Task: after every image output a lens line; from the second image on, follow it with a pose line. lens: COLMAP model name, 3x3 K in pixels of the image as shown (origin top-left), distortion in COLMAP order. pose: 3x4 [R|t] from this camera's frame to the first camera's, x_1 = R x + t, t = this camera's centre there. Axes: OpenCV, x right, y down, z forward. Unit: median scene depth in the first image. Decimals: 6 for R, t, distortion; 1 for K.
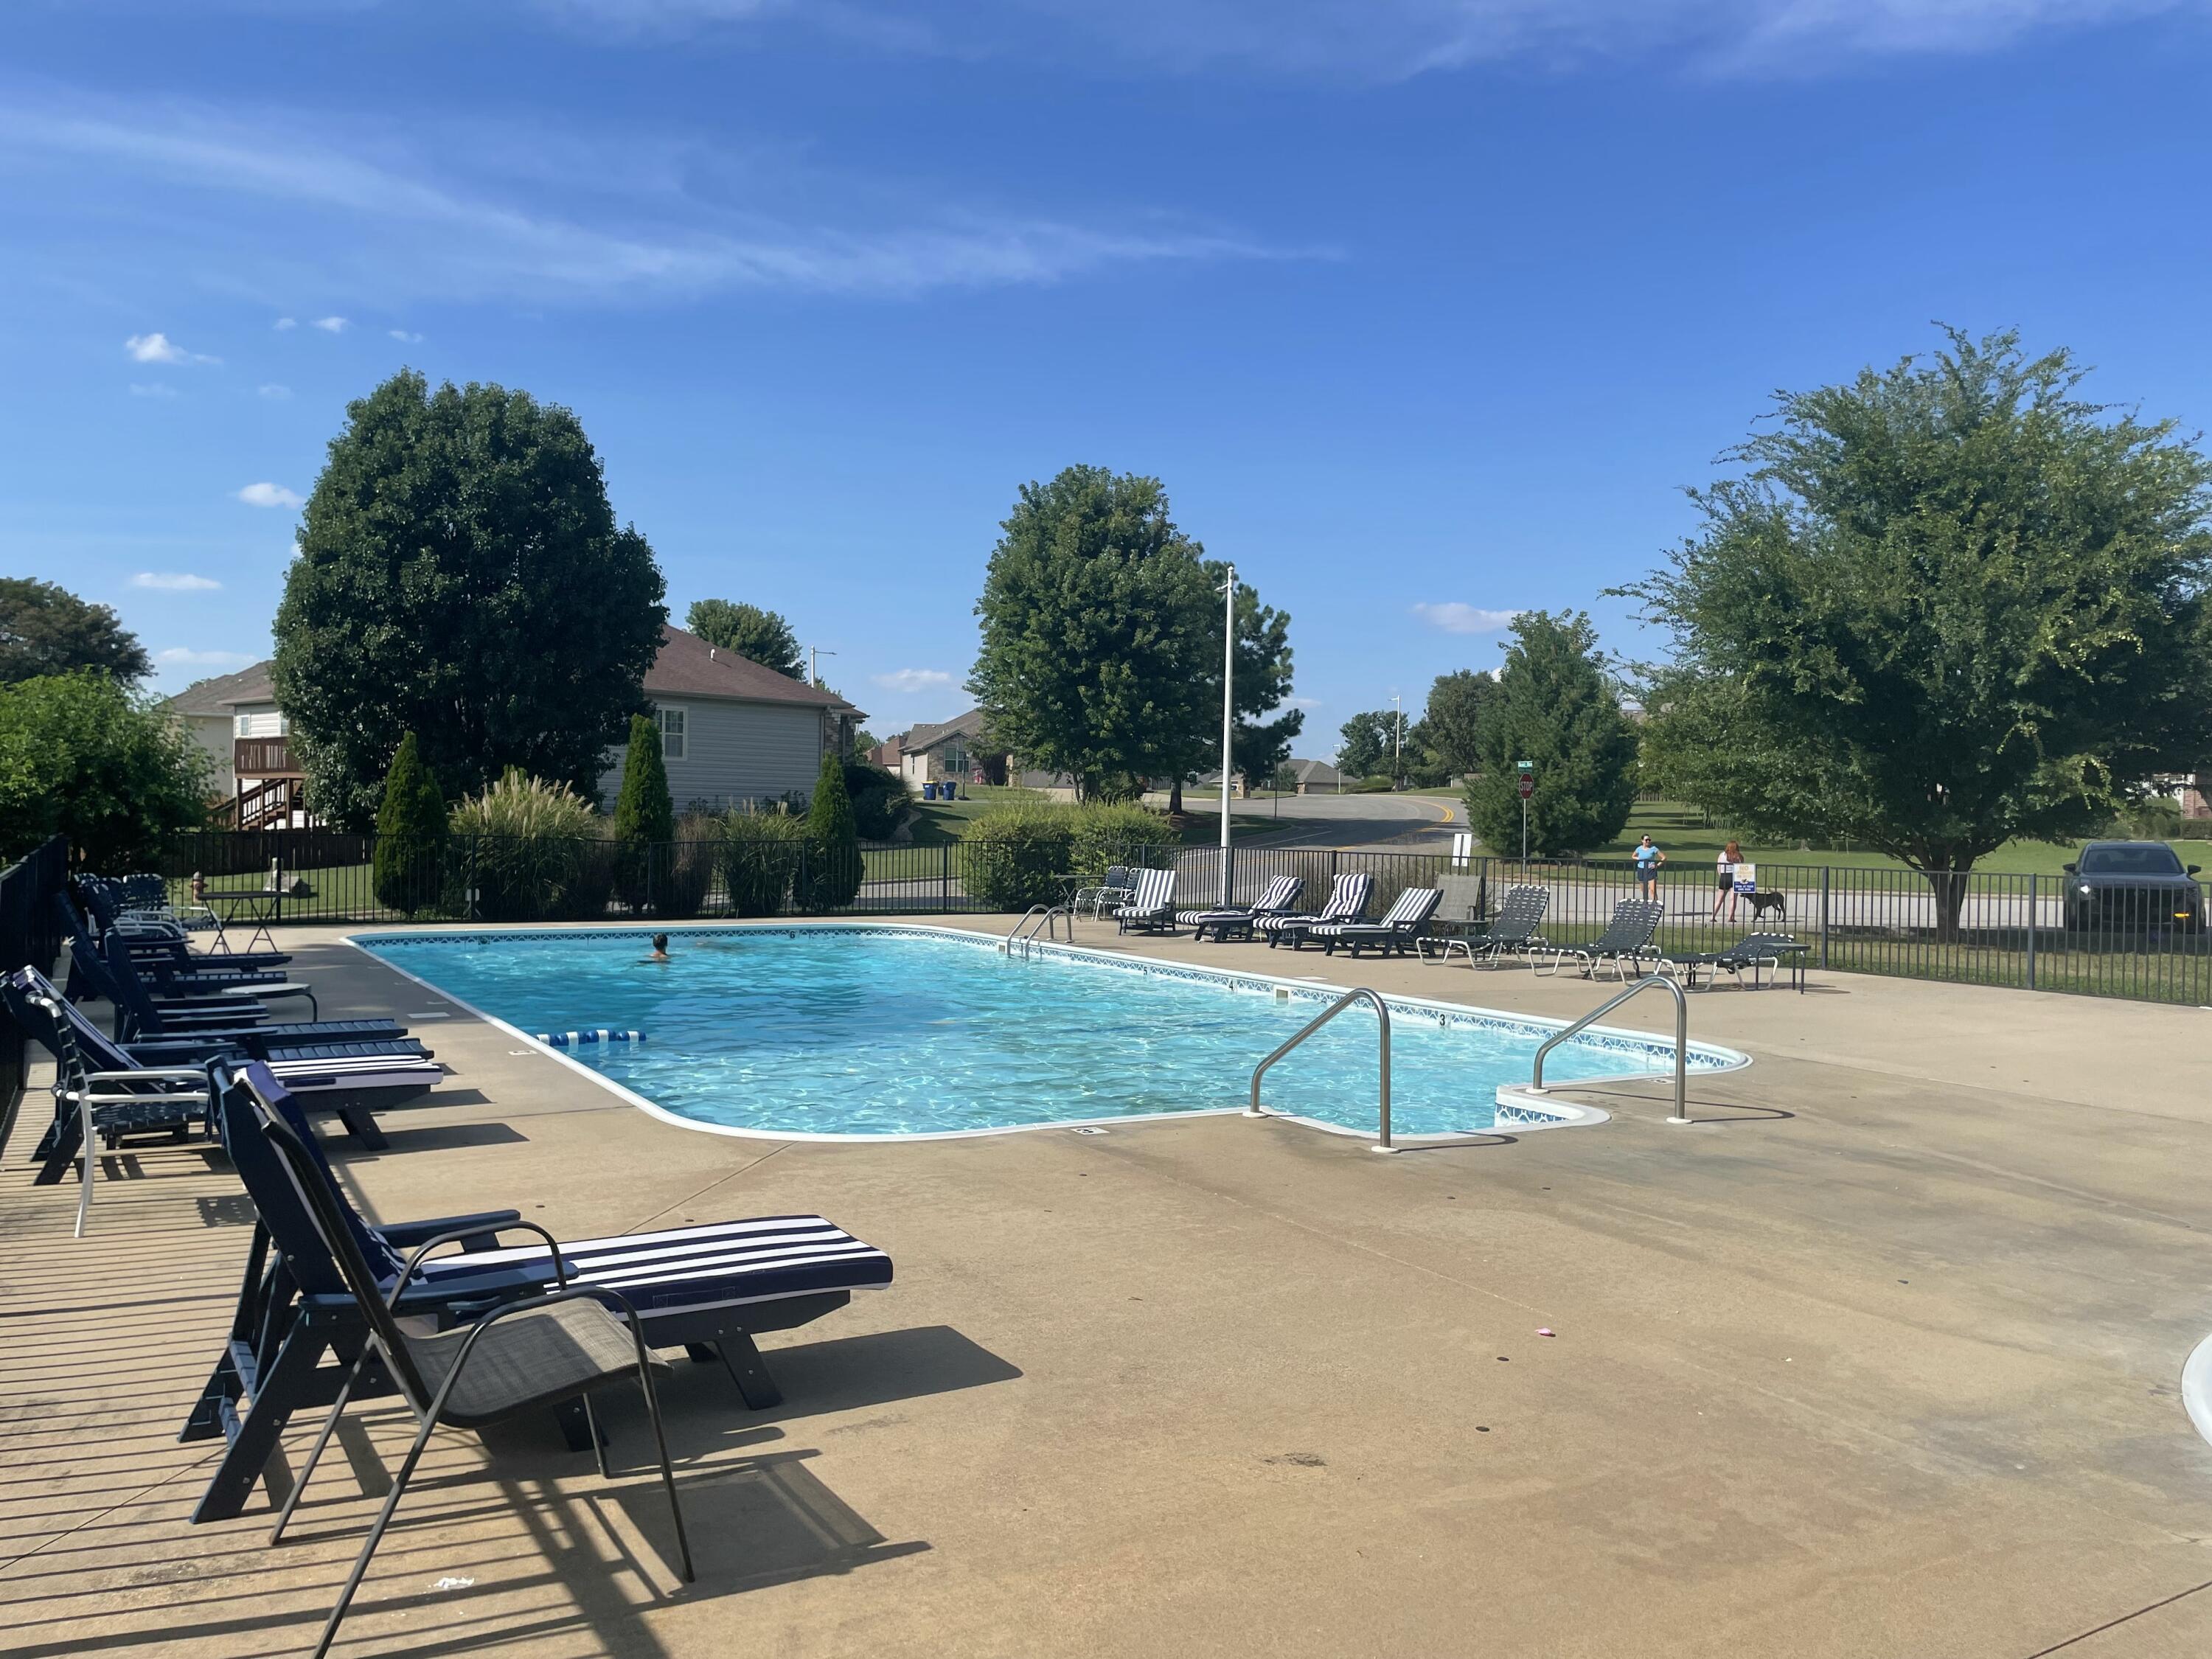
lens RADIAL K [[1652.1, 0, 1154.4], [0, 1652.1, 830.4], [0, 0, 1]] dist [0.100370, -0.149825]
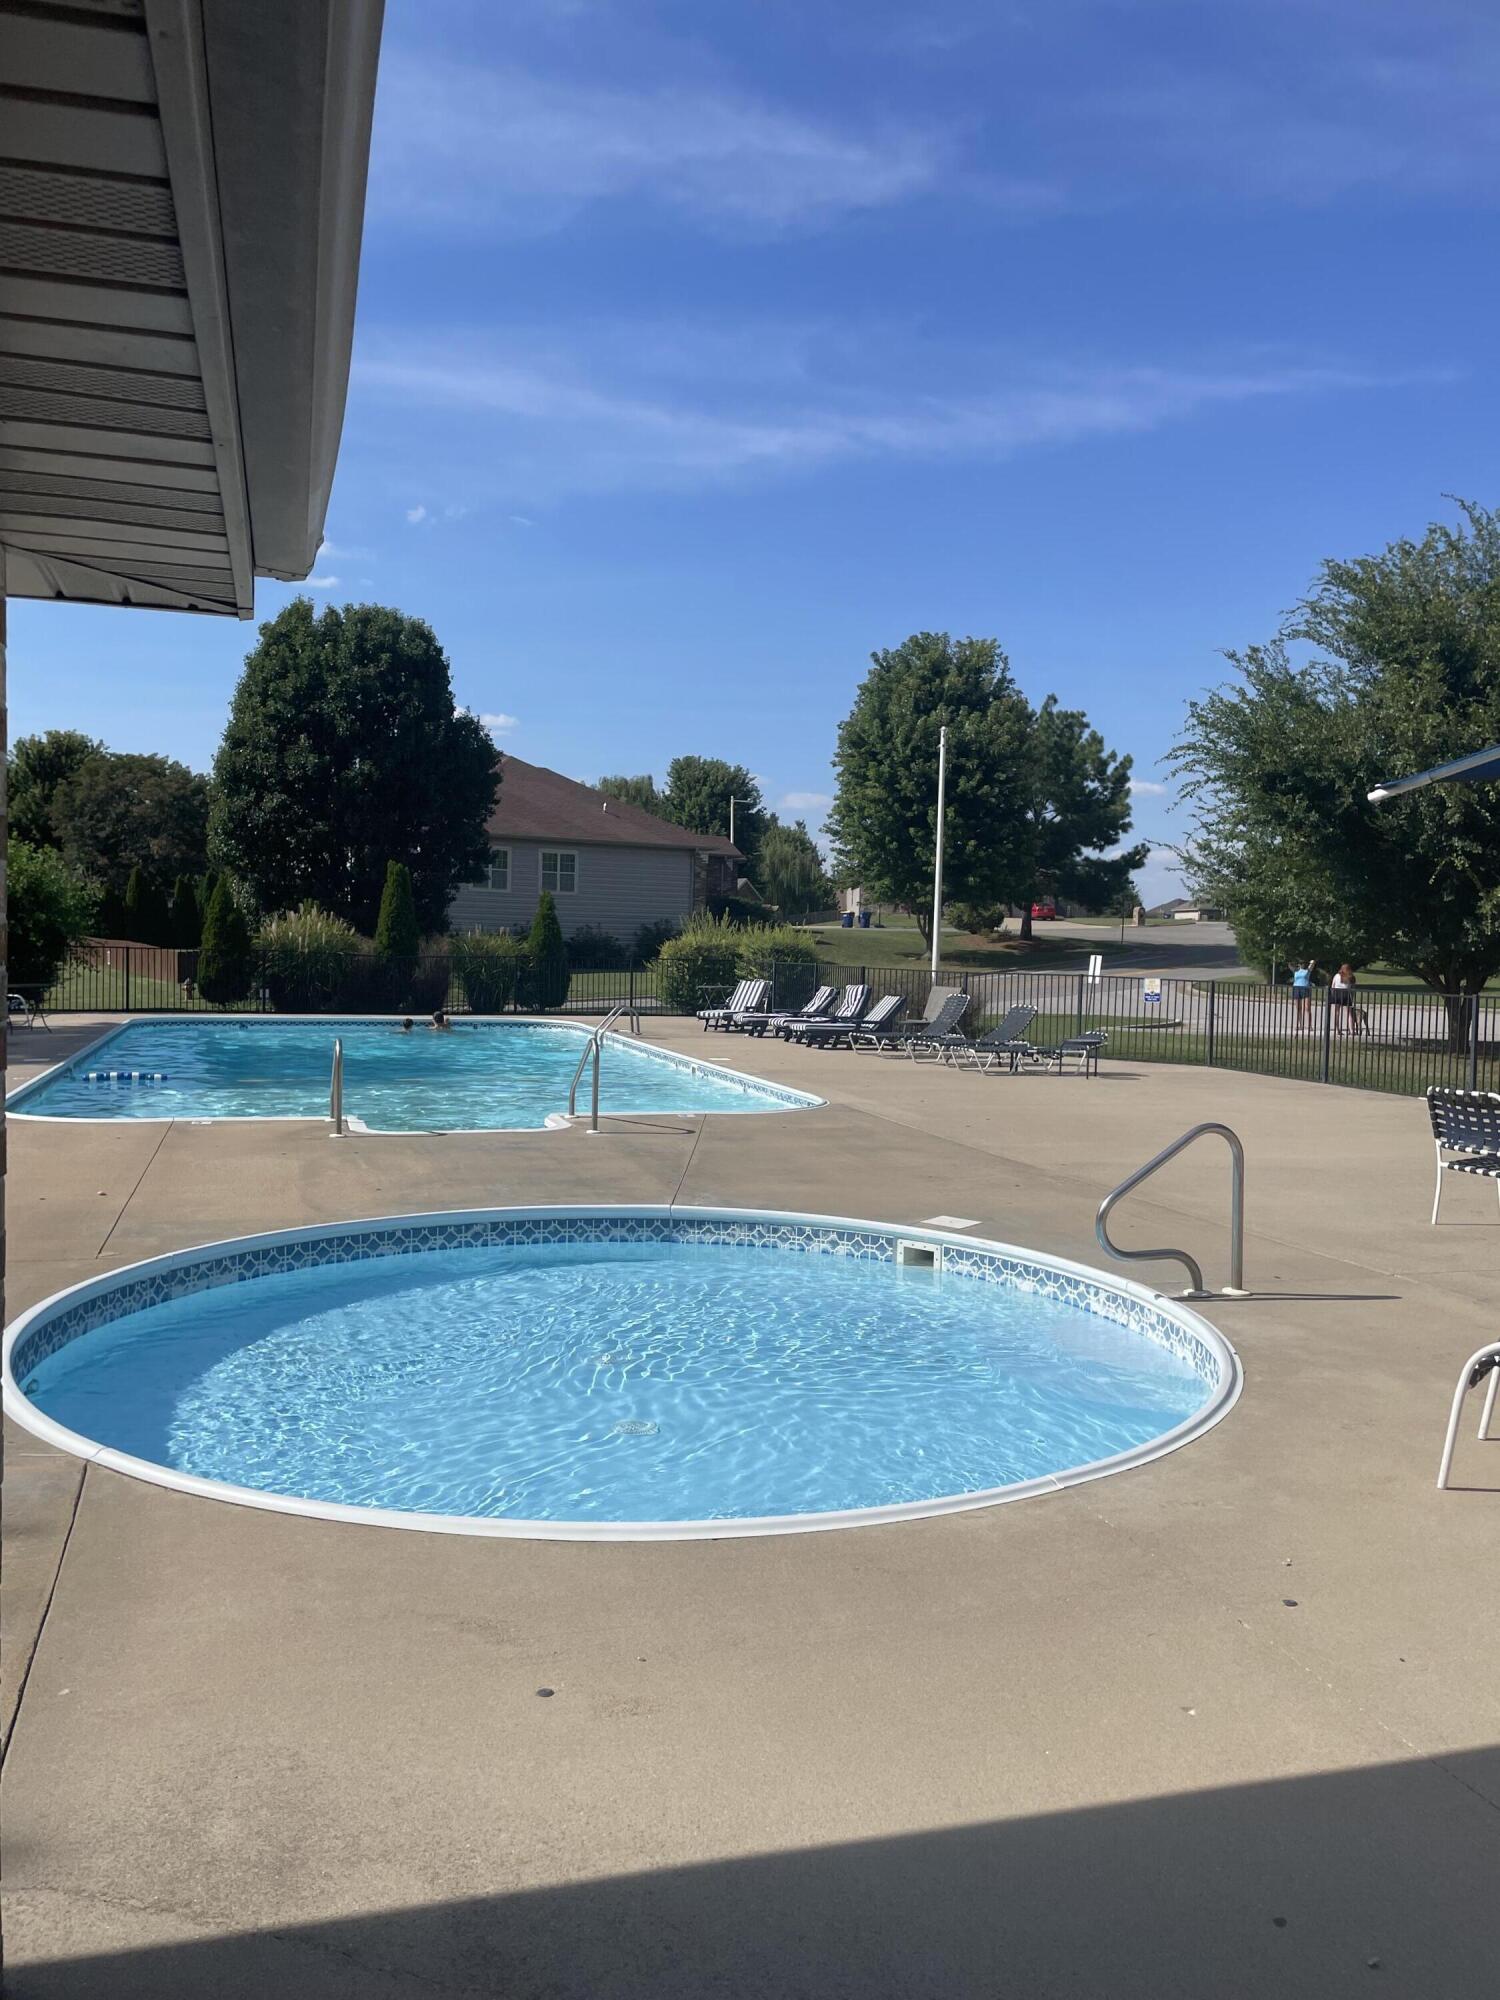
lens RADIAL K [[1493.7, 0, 750.0], [0, 1493.7, 1000.0], [0, 0, 1]] dist [0.100370, -0.149825]
pose [[0.969181, 0.013603, -0.245974, 0.106416], [-0.006353, 0.999522, 0.030243, 0.001513], [0.246268, -0.027748, 0.968804, -0.038500]]
